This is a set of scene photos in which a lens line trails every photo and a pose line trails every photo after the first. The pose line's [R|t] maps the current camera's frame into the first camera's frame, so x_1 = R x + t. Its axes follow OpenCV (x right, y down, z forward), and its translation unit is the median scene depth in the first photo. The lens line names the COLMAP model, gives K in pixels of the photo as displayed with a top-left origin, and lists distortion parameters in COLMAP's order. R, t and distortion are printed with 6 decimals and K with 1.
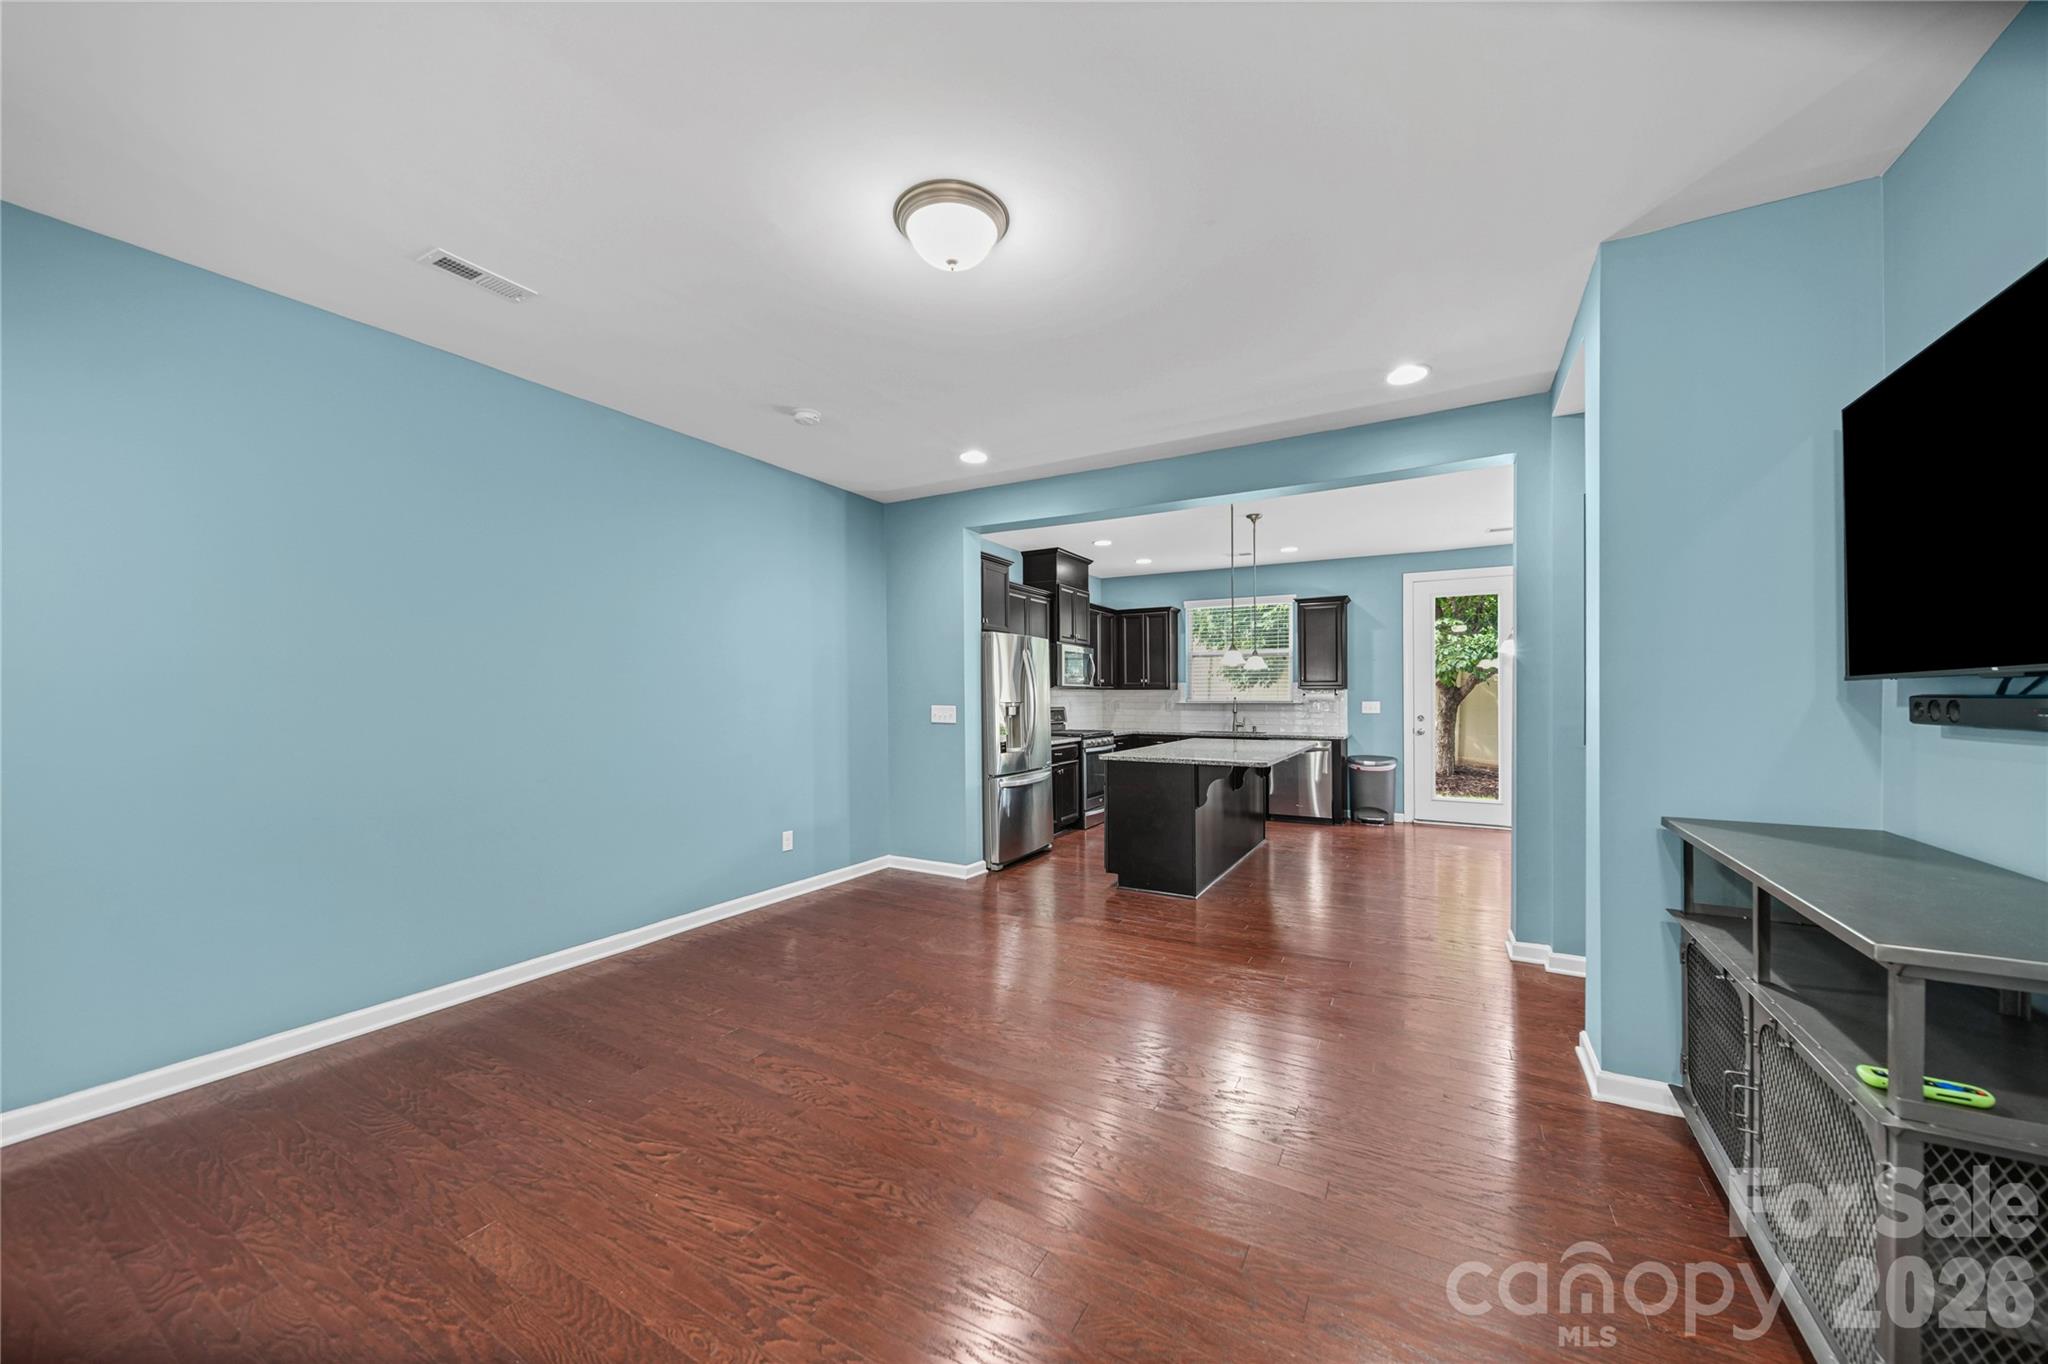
lens RADIAL K [[729.4, 0, 1040.5], [0, 729.4, 687.4], [0, 0, 1]] dist [-0.000565, -0.000992]
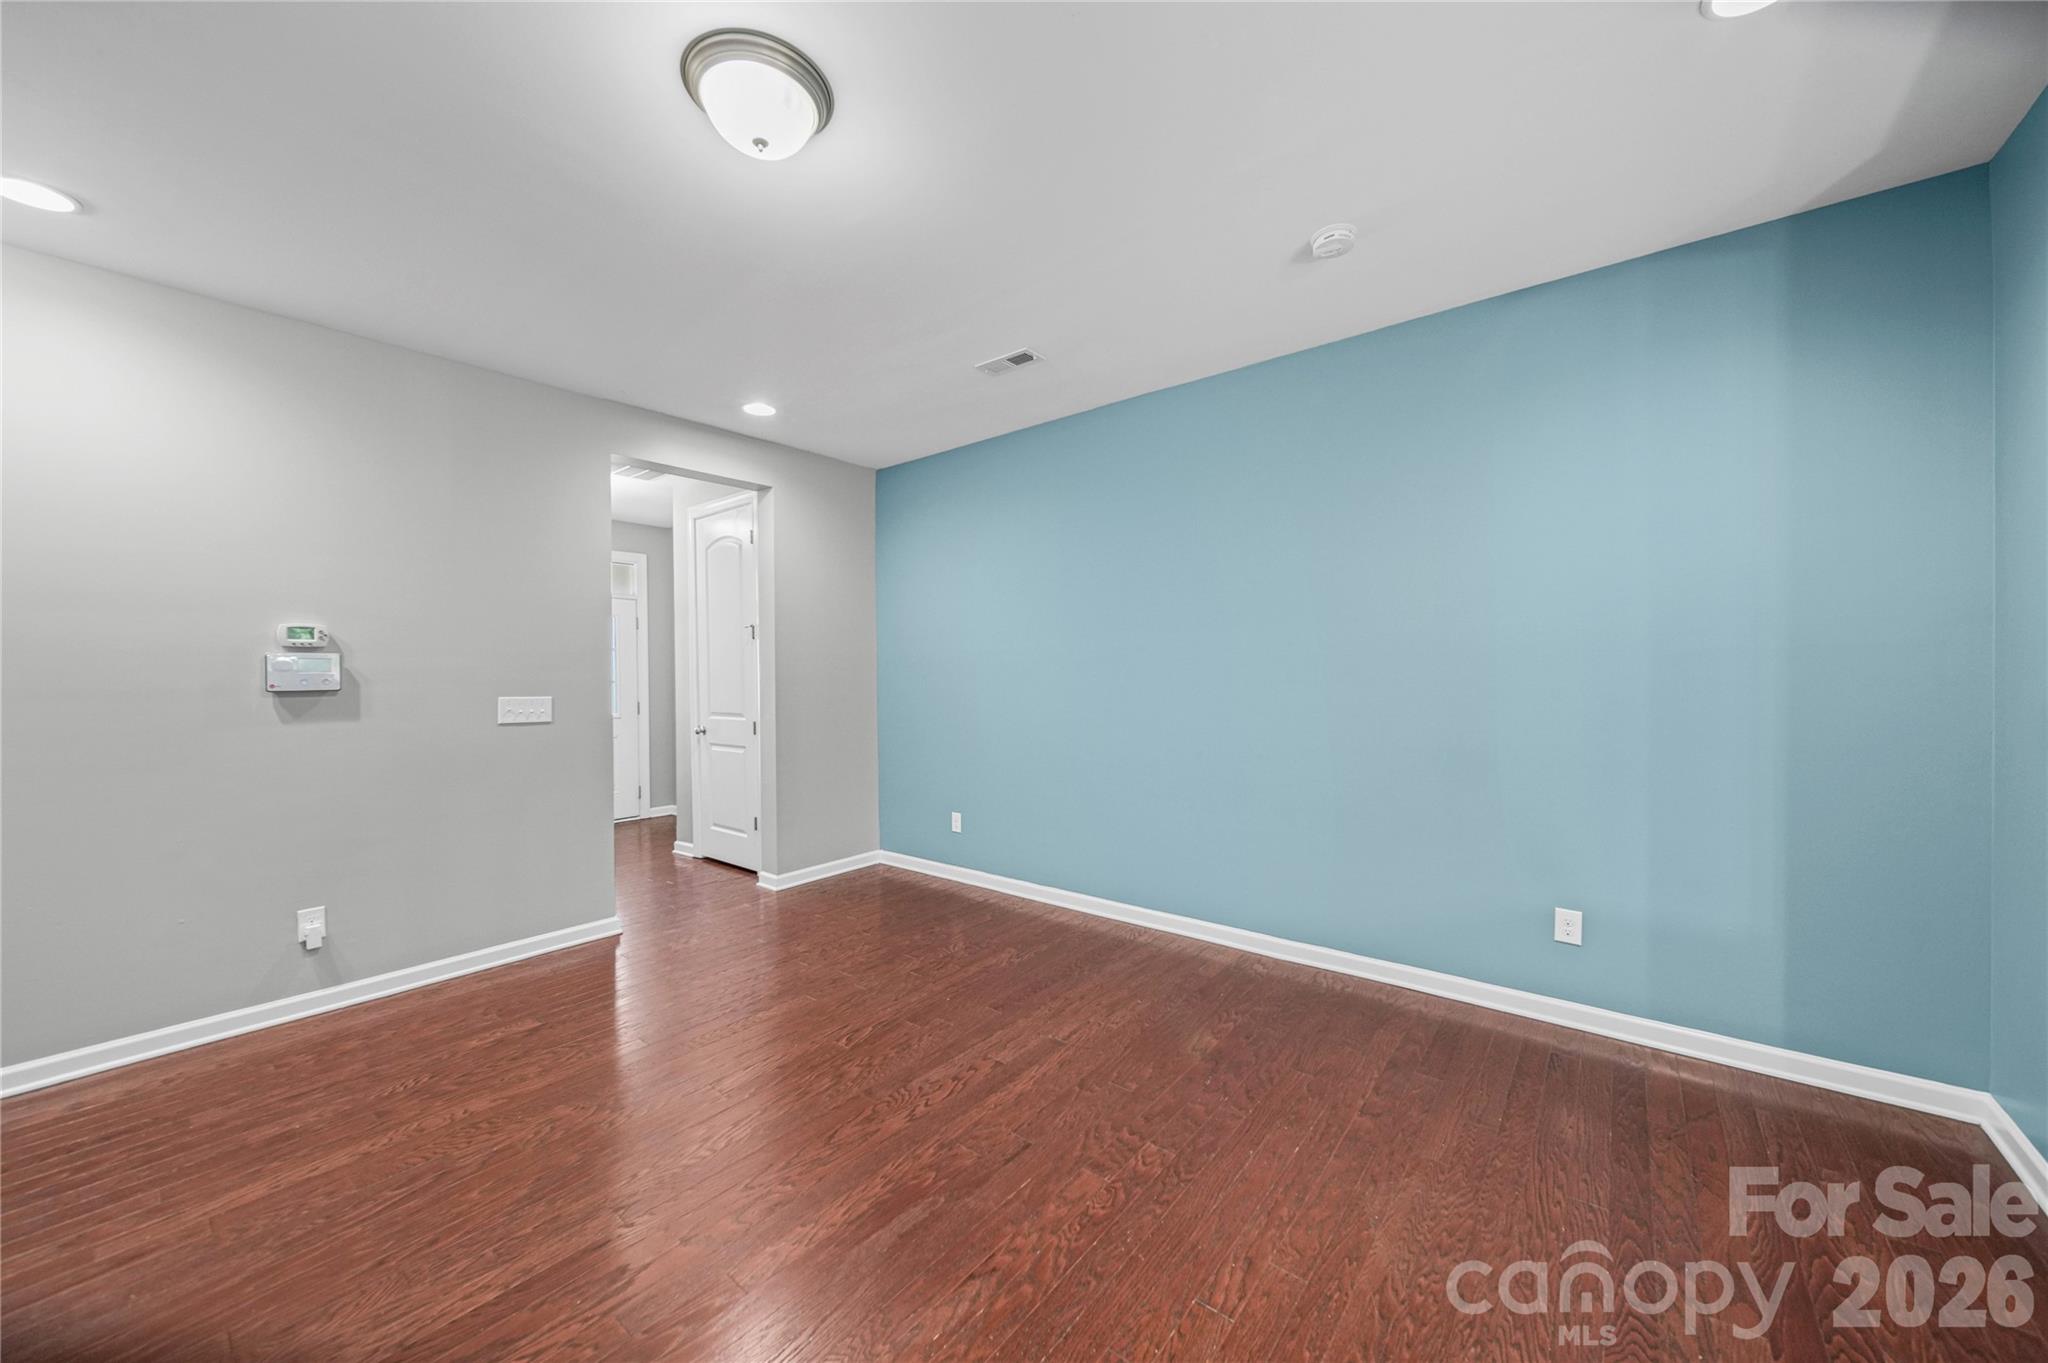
lens RADIAL K [[729.4, 0, 992.4], [0, 729.4, 690.3], [0, 0, 1]] dist [-0.000565, -0.000992]
pose [[-0.195057, 0.015517, -0.980669, 0.170099], [0.012906, 0.999829, 0.013253, 0.008562], [0.980707, -0.010072, -0.195224, 0.393349]]
